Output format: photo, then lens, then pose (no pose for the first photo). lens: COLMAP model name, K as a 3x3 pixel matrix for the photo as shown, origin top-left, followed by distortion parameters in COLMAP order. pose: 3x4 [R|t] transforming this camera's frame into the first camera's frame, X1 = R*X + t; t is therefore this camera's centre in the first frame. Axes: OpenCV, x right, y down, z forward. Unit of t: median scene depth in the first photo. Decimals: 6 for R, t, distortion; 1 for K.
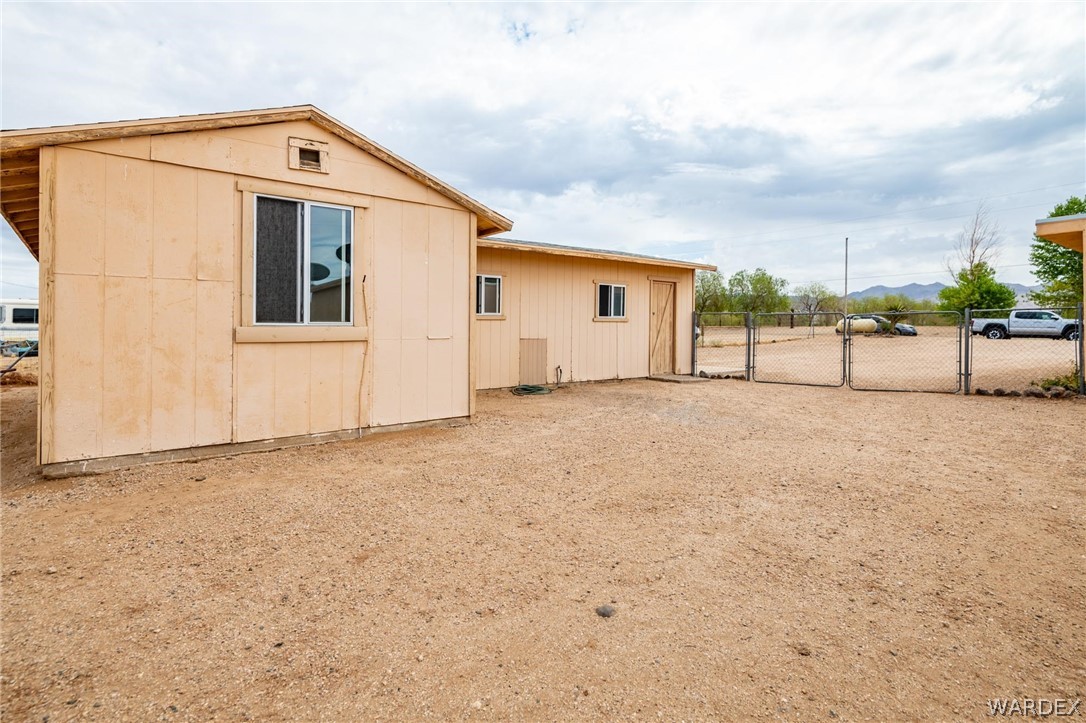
lens RADIAL K [[570.4, 0, 543.7], [0, 570.4, 333.5], [0, 0, 1]] dist [0.000915, 0.000106]
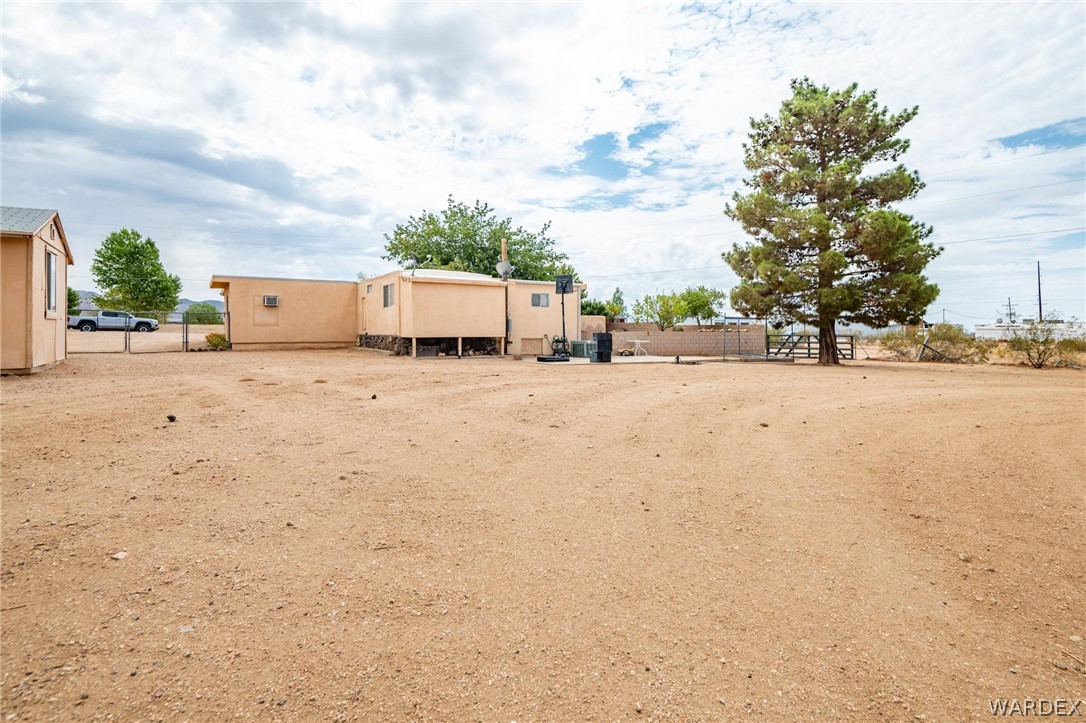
lens RADIAL K [[558.1, 0, 544.0], [0, 558.1, 334.7], [0, 0, 1]] dist [-0.000095, 0.000010]
pose [[0.102842, -0.004219, 0.994689, -1.135324], [-0.001150, 0.999990, 0.004360, 0.030490], [-0.994697, -0.001592, 0.102836, -0.517727]]
